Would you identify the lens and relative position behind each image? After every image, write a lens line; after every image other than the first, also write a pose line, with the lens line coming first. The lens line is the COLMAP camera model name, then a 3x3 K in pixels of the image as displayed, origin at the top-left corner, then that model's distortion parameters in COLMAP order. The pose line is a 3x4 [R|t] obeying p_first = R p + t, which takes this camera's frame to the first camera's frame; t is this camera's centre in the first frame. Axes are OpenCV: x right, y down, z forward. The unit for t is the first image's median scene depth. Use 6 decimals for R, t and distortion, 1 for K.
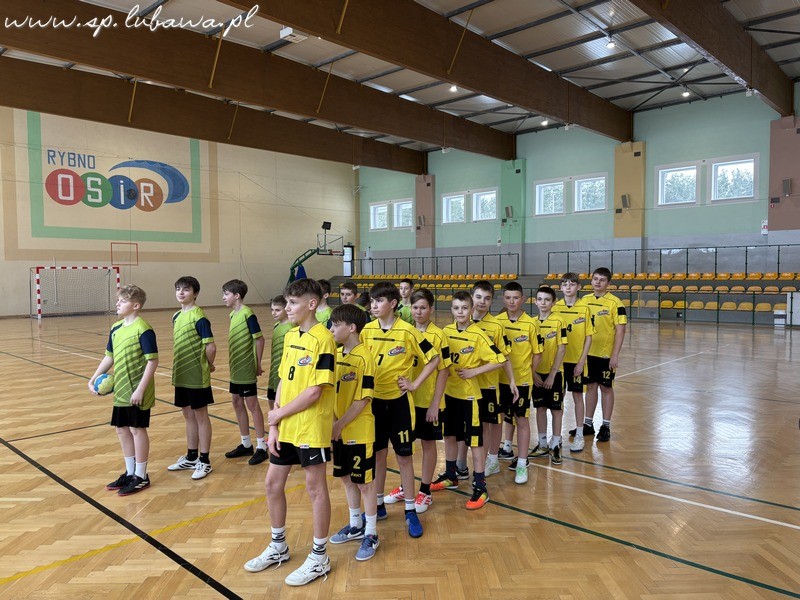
lens RADIAL K [[608.2, 0, 400.0], [0, 608.2, 300.0], [0, 0, 1]] dist [0.066772, -0.081870]
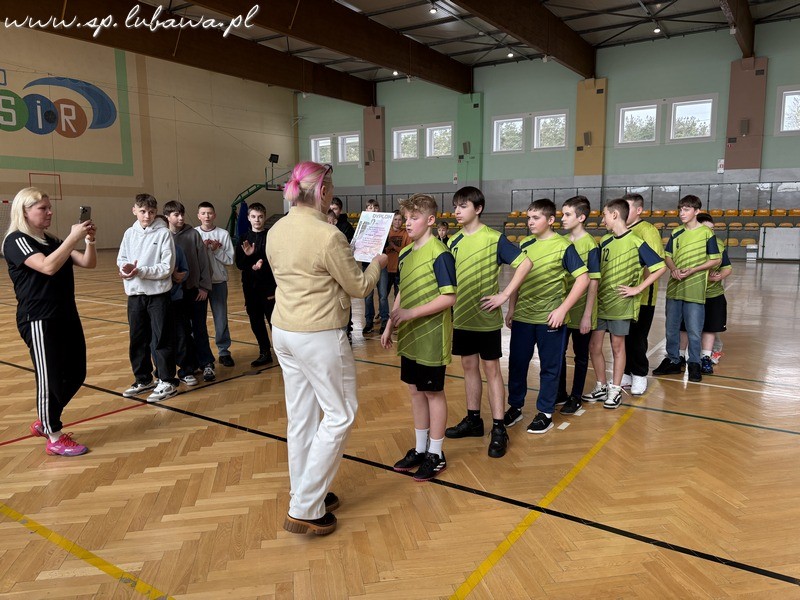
lens RADIAL K [[611.1, 0, 401.5], [0, 611.1, 290.3], [0, 0, 1]] dist [0.058499, -0.069237]
pose [[0.985566, -0.017553, 0.168381, -0.108724], [0.004259, 0.996866, 0.078992, 0.005755], [-0.169240, -0.077135, 0.982552, 0.040874]]
